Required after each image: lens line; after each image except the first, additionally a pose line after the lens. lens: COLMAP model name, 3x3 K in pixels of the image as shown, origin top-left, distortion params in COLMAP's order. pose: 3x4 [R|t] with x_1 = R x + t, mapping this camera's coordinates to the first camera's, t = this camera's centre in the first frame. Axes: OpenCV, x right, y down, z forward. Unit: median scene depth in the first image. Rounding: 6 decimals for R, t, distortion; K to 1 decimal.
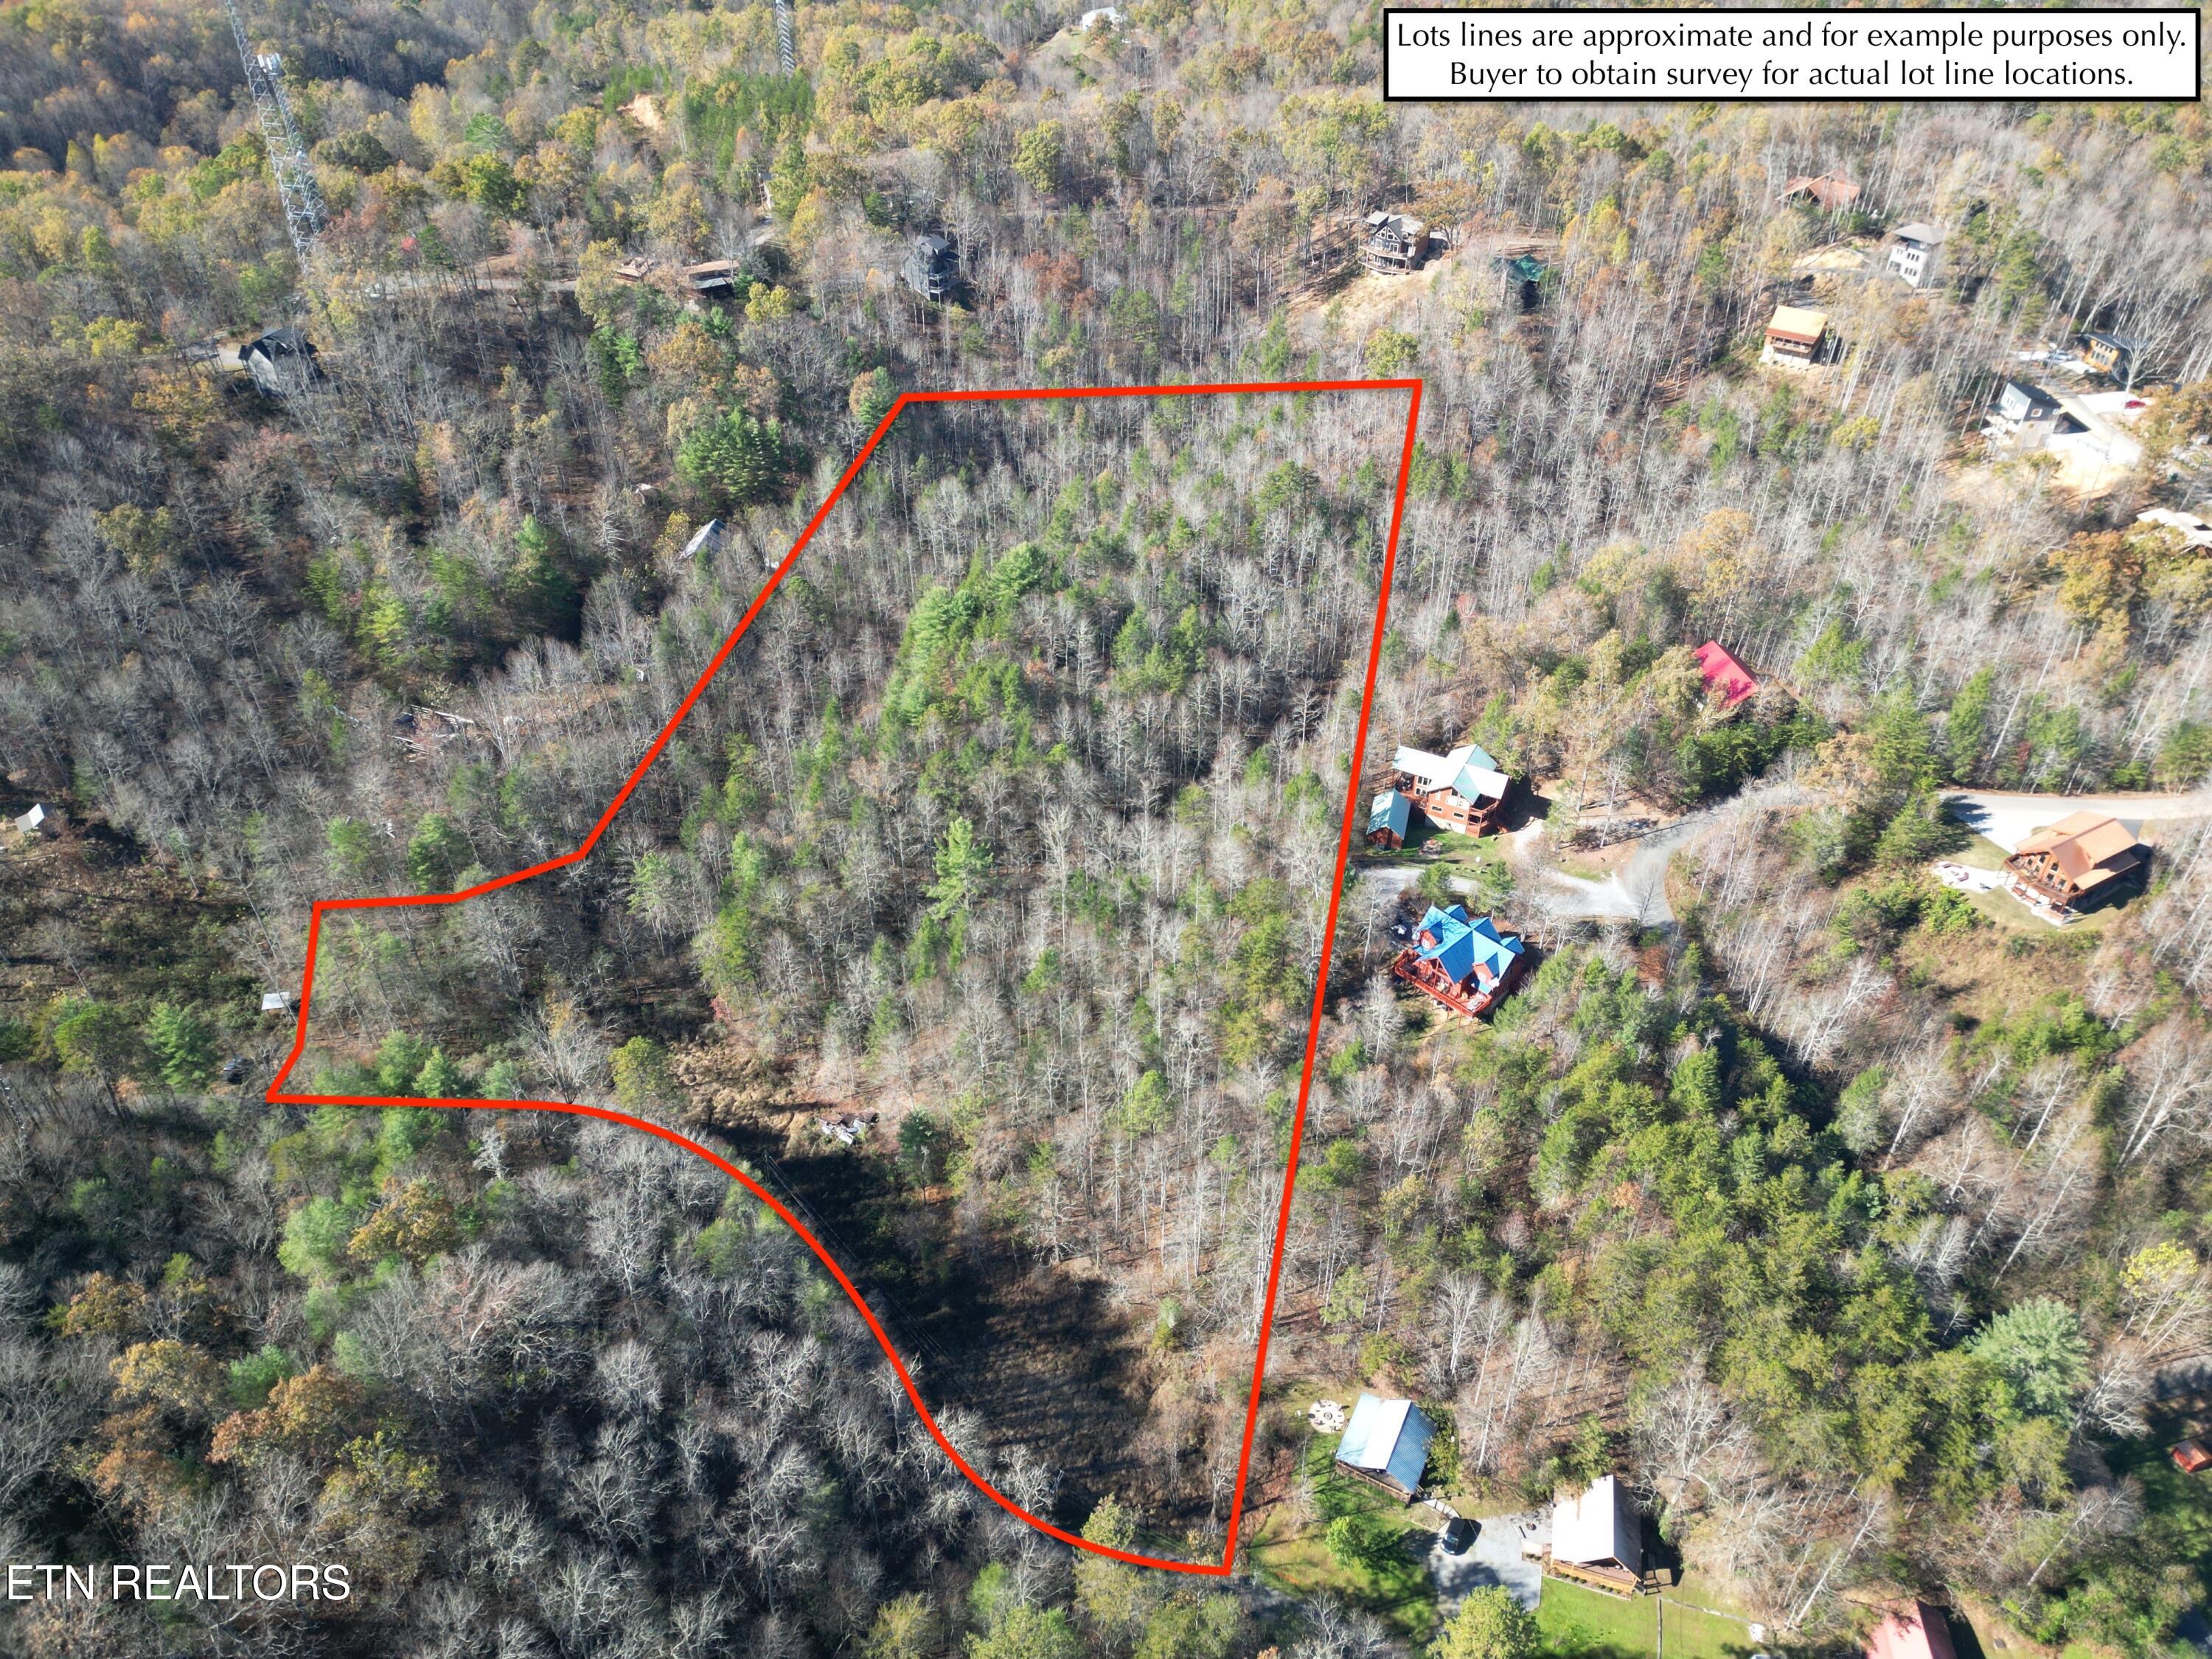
lens RADIAL K [[1518.5, 0, 1099.8], [0, 1518.5, 866.5], [0, 0, 1]] dist [0.041416, -0.035485]
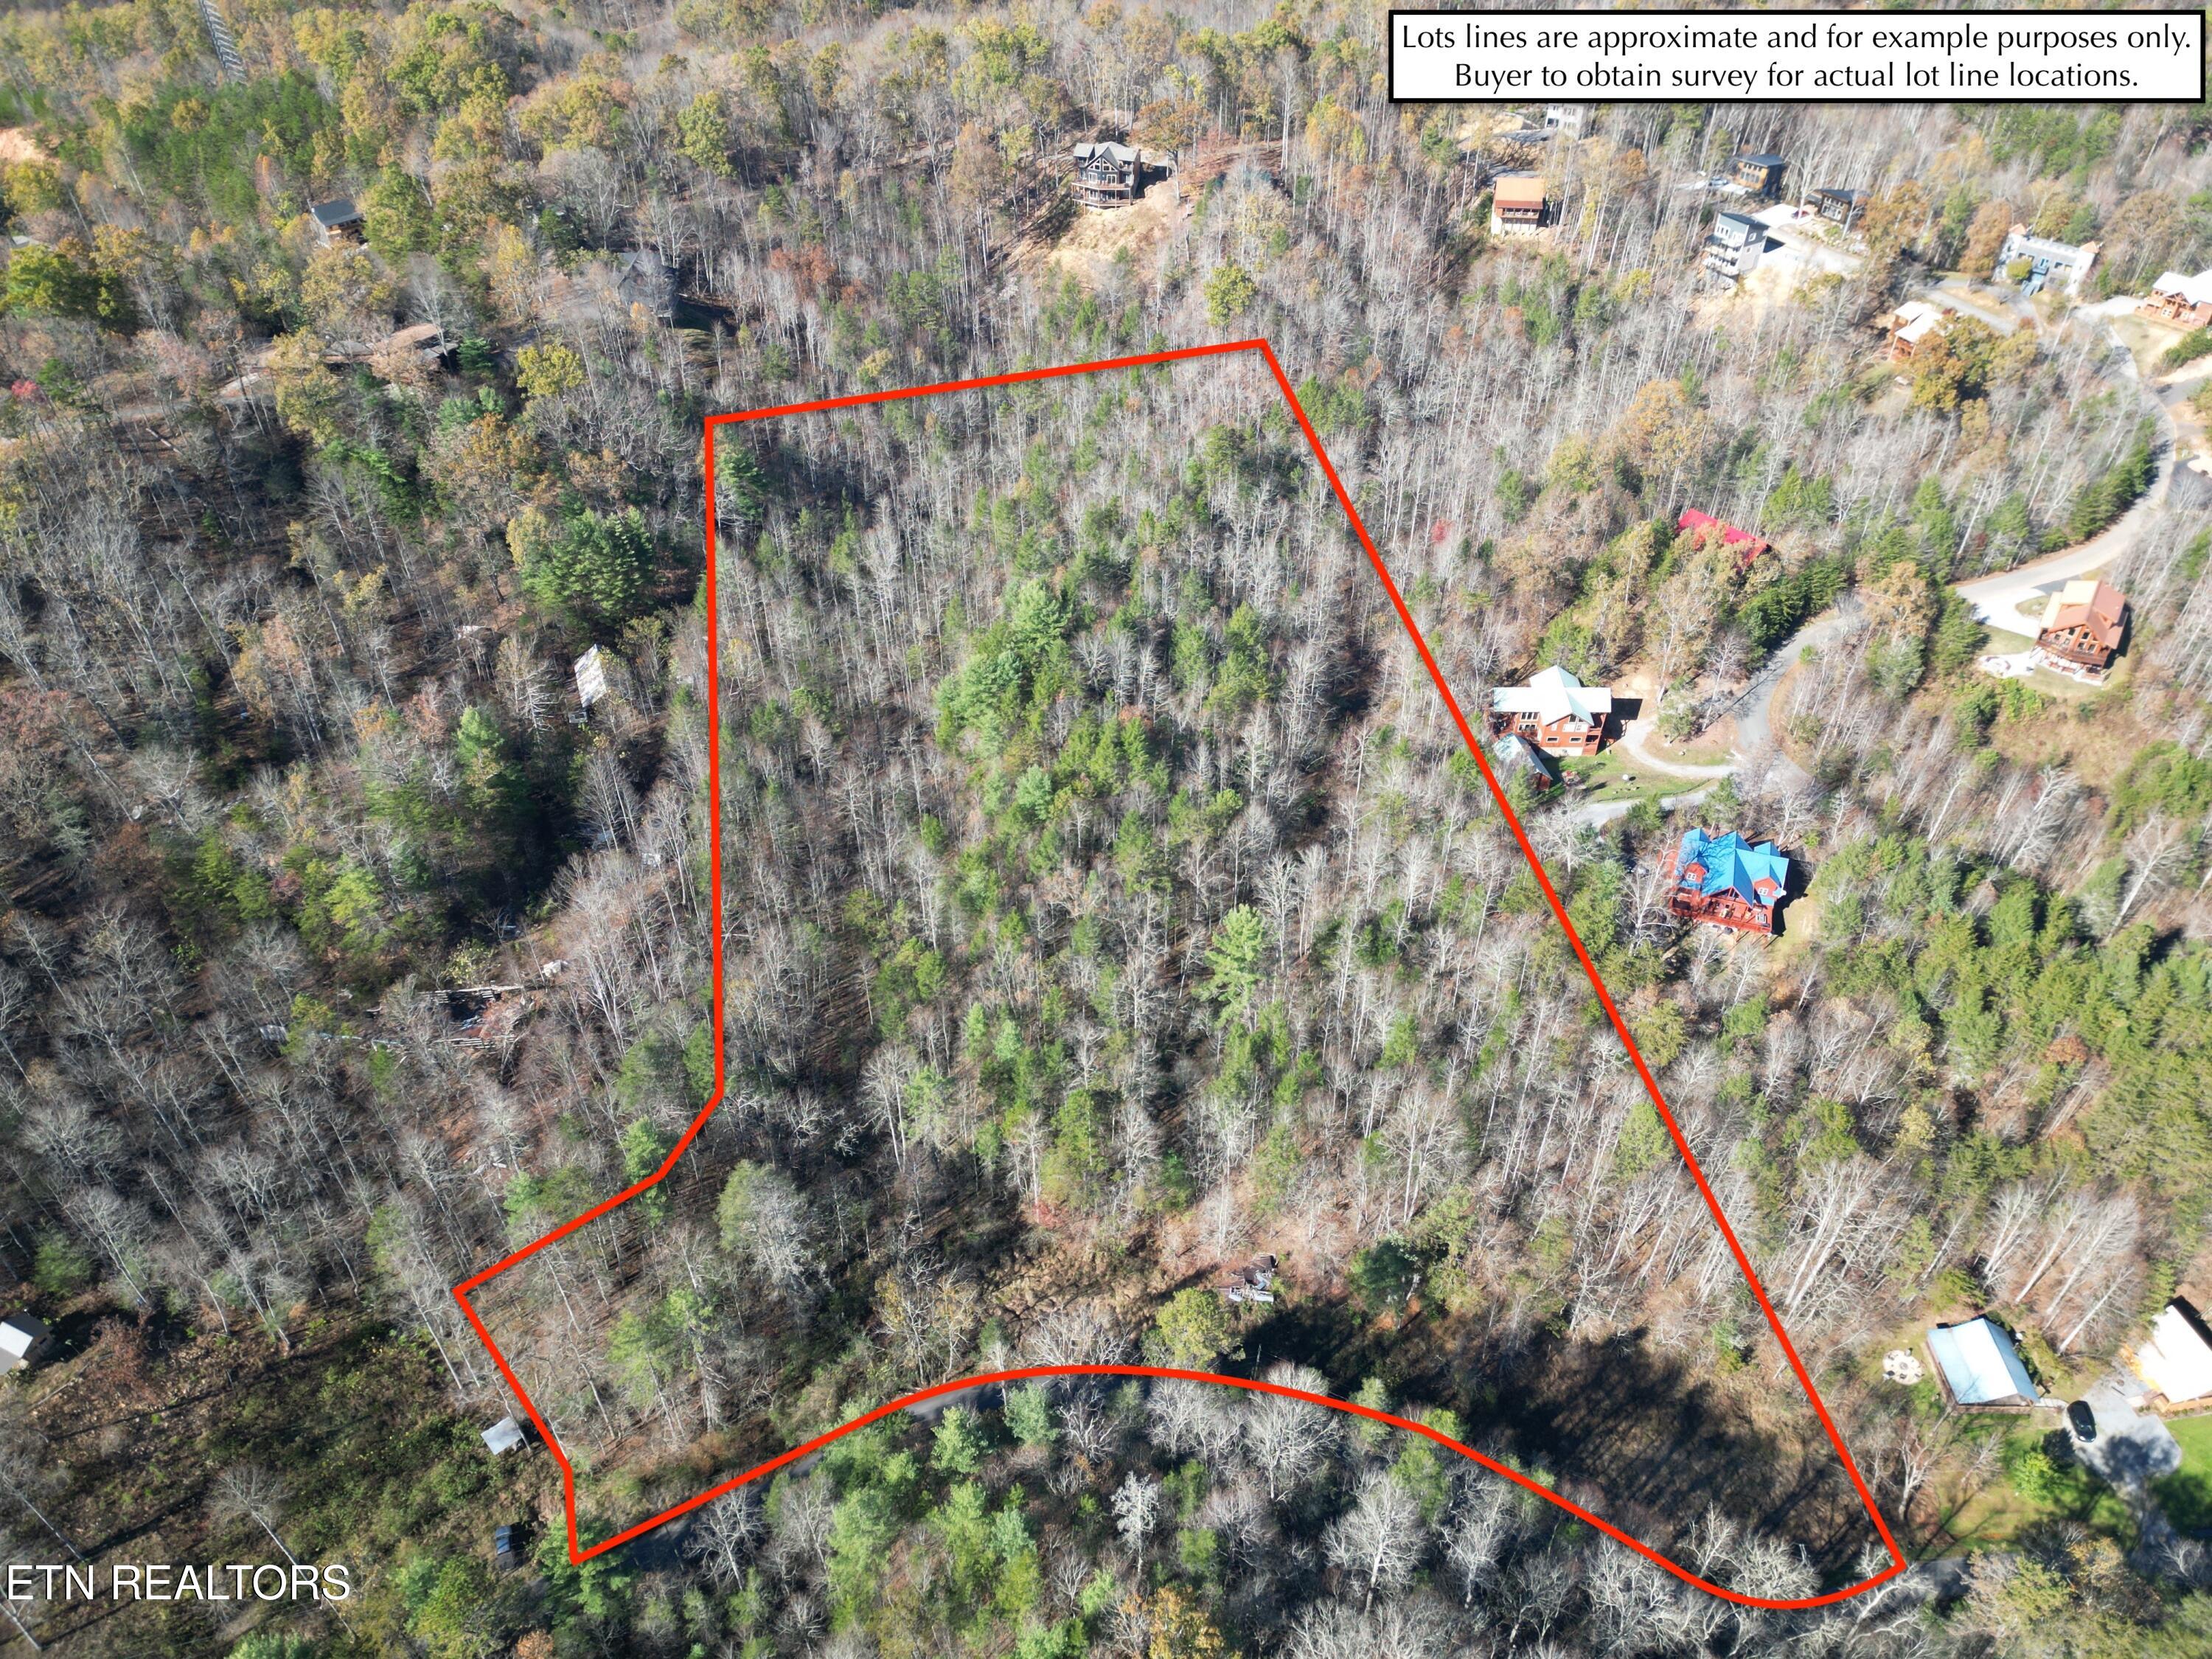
lens RADIAL K [[1518.5, 0, 1099.8], [0, 1518.5, 866.5], [0, 0, 1]] dist [0.041416, -0.035485]
pose [[0.888110, -0.310283, 0.339093, -0.400426], [0.294352, 0.950568, 0.098876, -0.144416], [-0.353011, 0.012000, 0.935542, 0.183938]]
